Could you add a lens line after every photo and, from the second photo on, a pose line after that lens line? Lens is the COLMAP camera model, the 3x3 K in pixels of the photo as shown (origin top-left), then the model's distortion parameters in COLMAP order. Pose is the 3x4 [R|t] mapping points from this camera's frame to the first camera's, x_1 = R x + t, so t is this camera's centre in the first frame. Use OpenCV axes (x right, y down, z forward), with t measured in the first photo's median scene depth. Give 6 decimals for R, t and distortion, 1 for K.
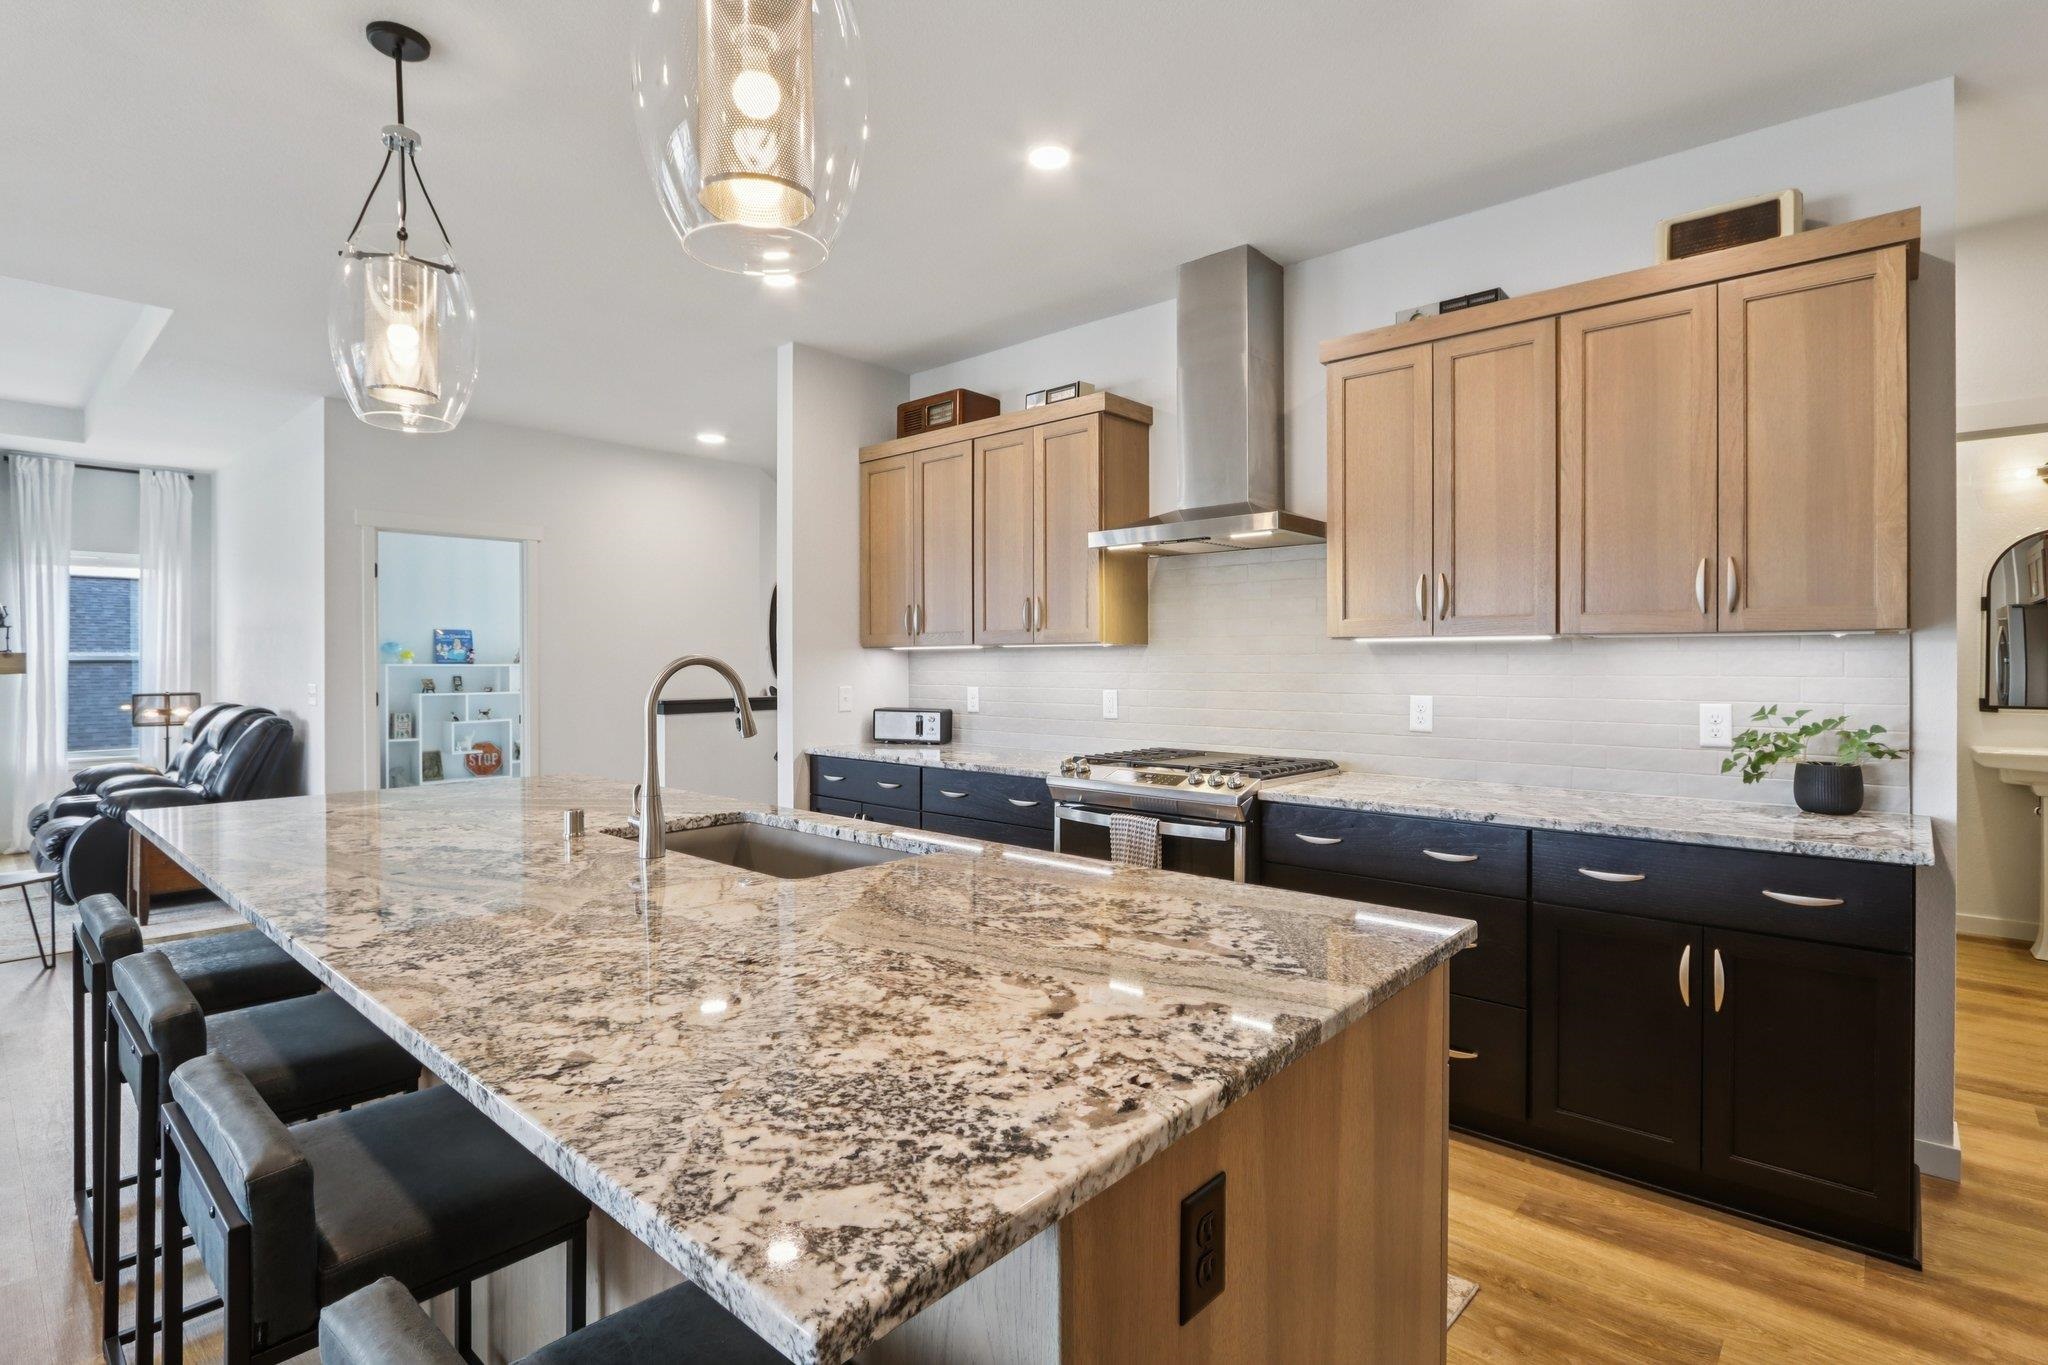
lens RADIAL K [[971.0, 0, 1014.9], [0, 971.0, 672.1], [0, 0, 1]] dist [-0.014173, -0.000025]
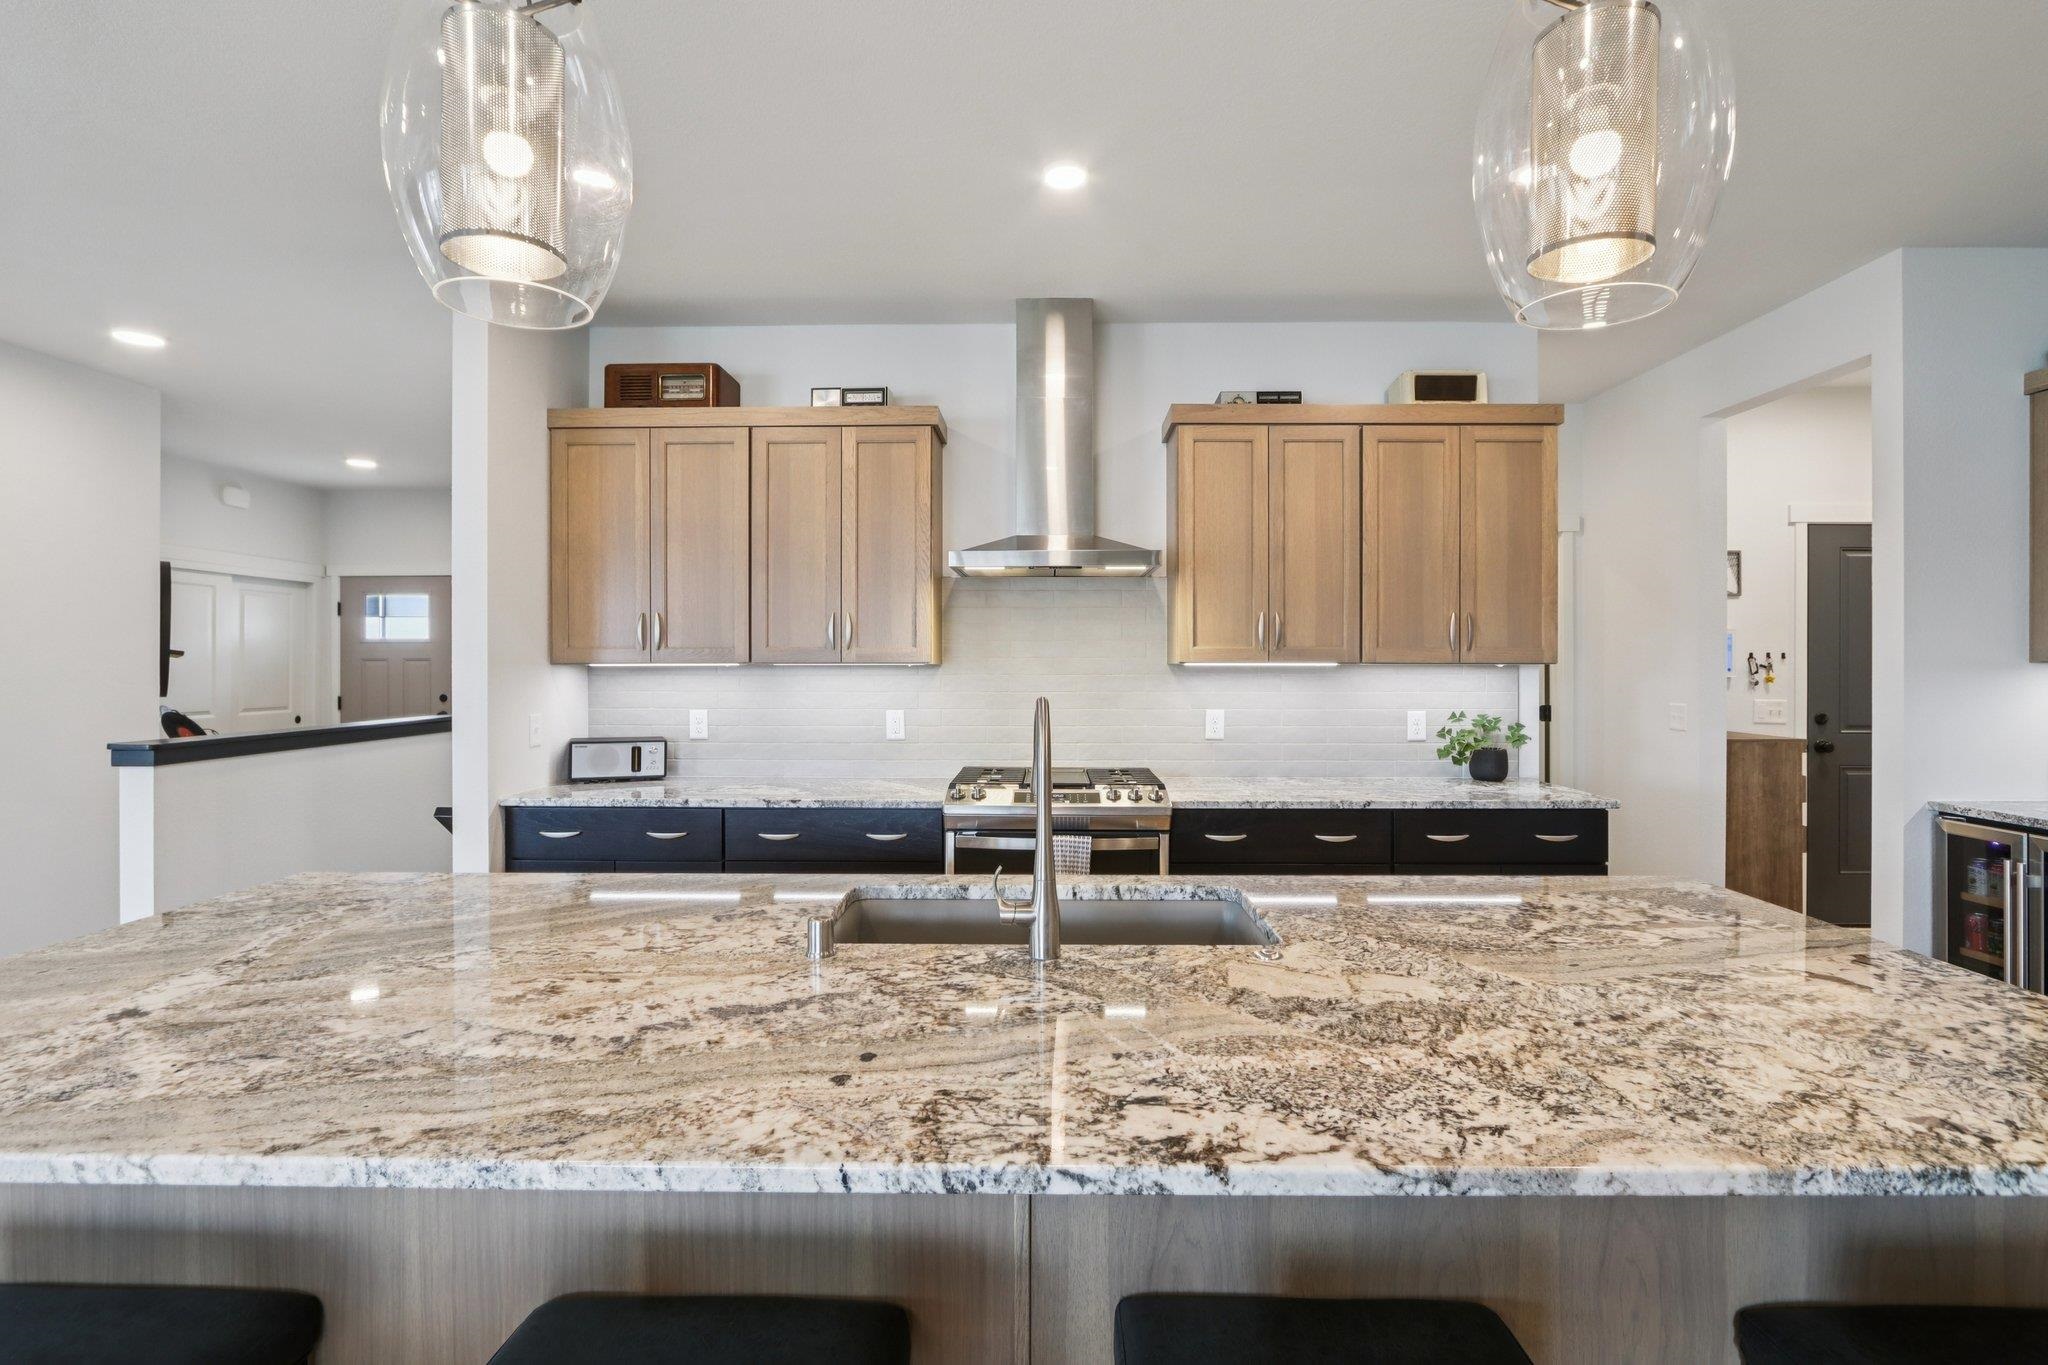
lens RADIAL K [[948.1, 0, 1022.6], [0, 948.1, 672.8], [0, 0, 1]] dist [-0.012126, 0.001083]
pose [[0.759066, -0.005684, 0.650989, -0.724745], [0.005888, 0.999981, 0.001865, -0.034320], [-0.650988, 0.002417, 0.759085, 0.344430]]
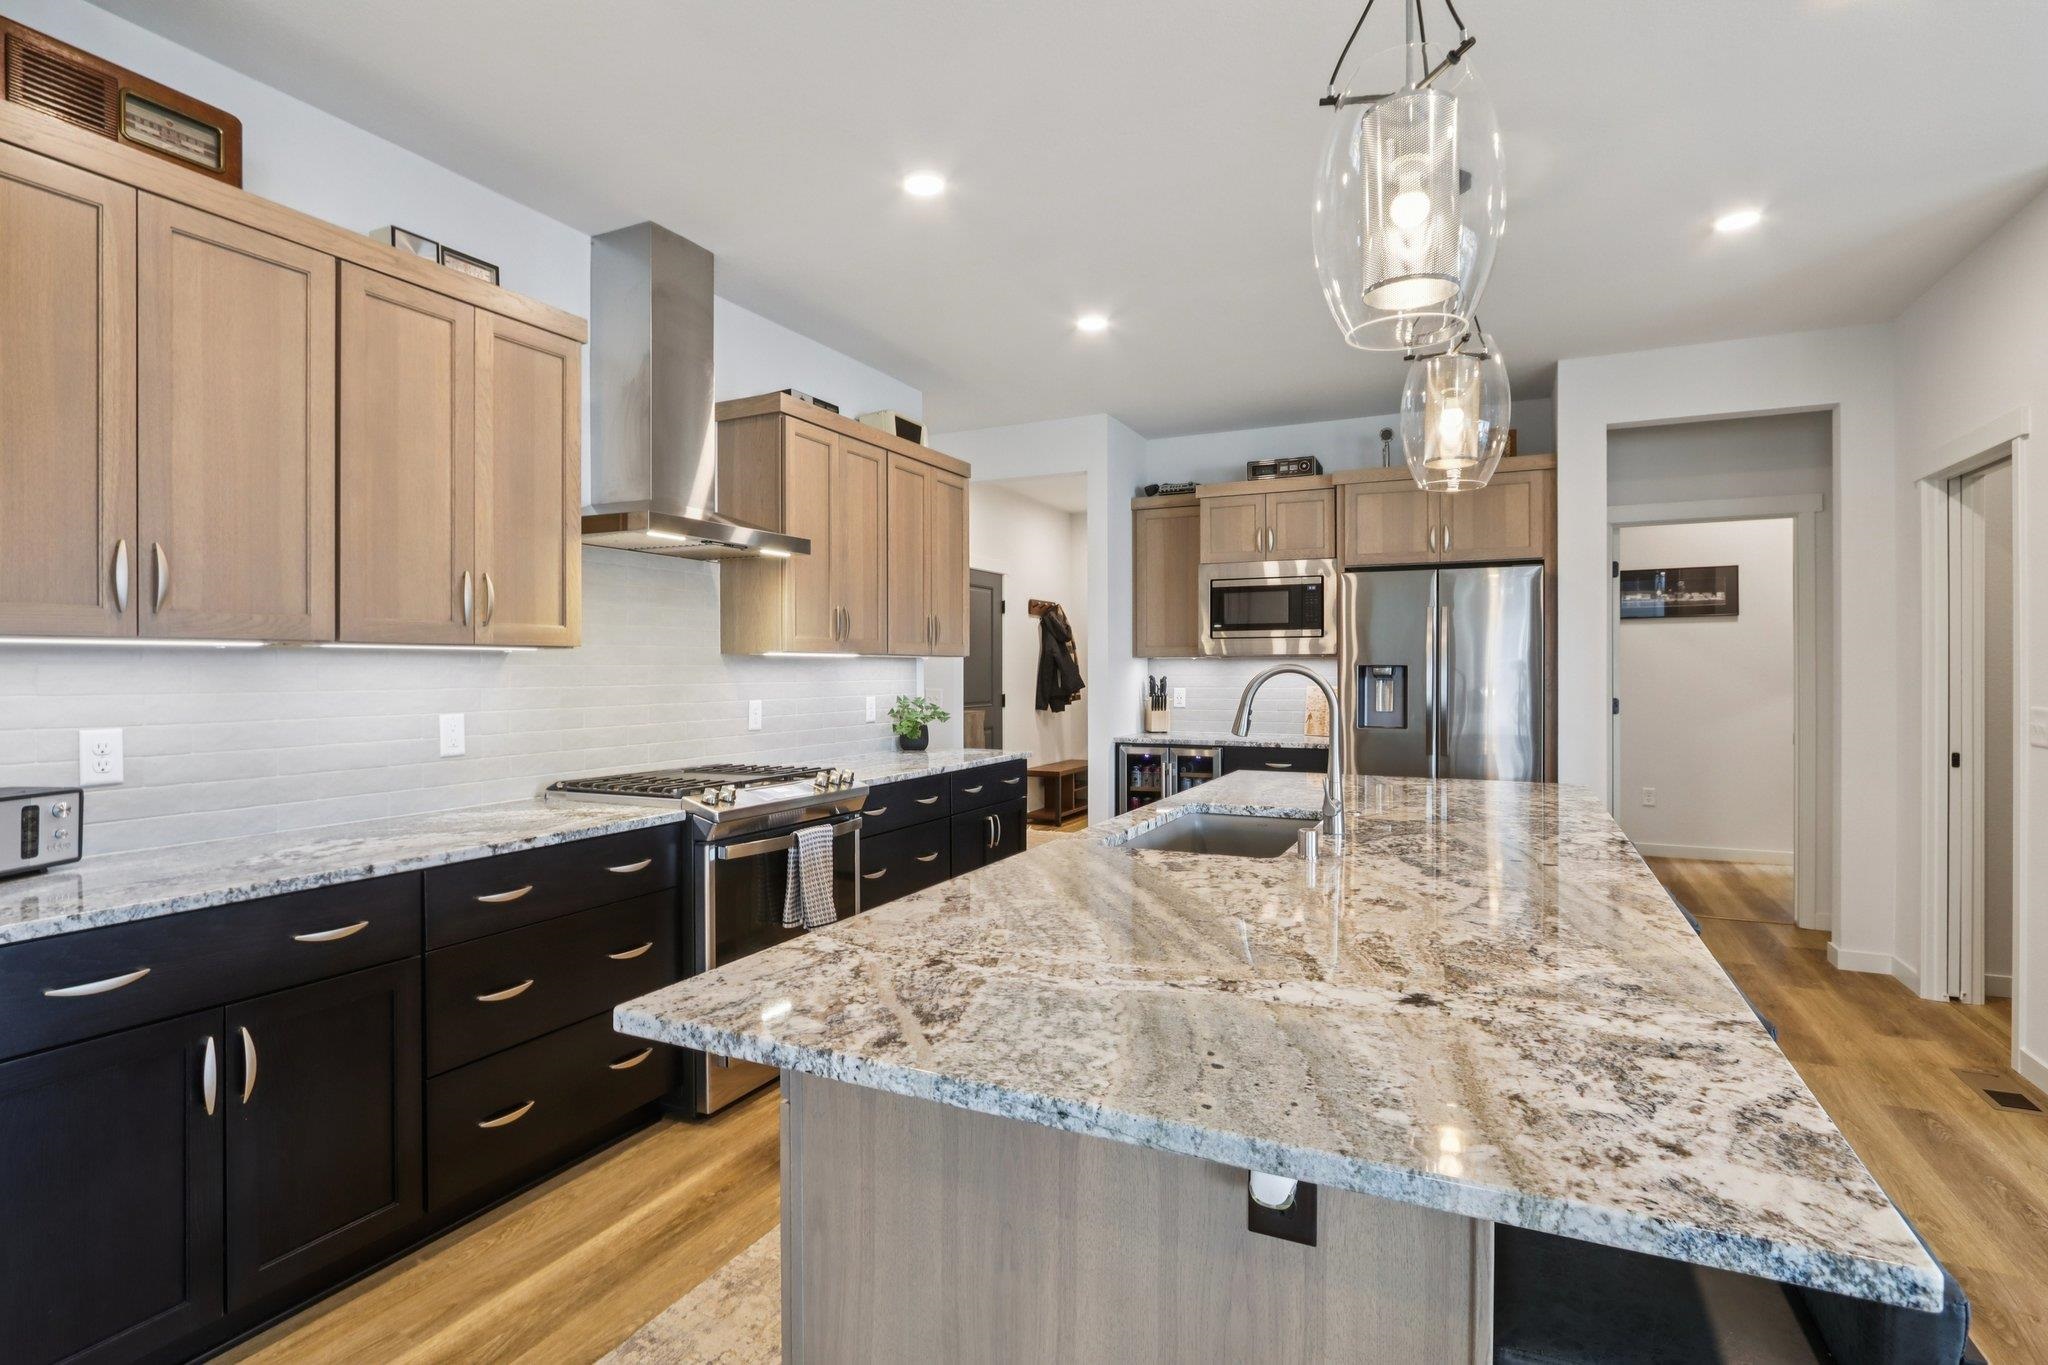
lens RADIAL K [[1007.3, 0, 1024.0], [0, 1007.3, 682.5], [0, 0, 1]] dist [-0.022973, -0.000012]
pose [[-0.276465, -0.008357, 0.960988, -1.184434], [0.015010, 0.999803, 0.013013, -0.012202], [-0.960907, 0.018022, -0.276285, 1.387979]]
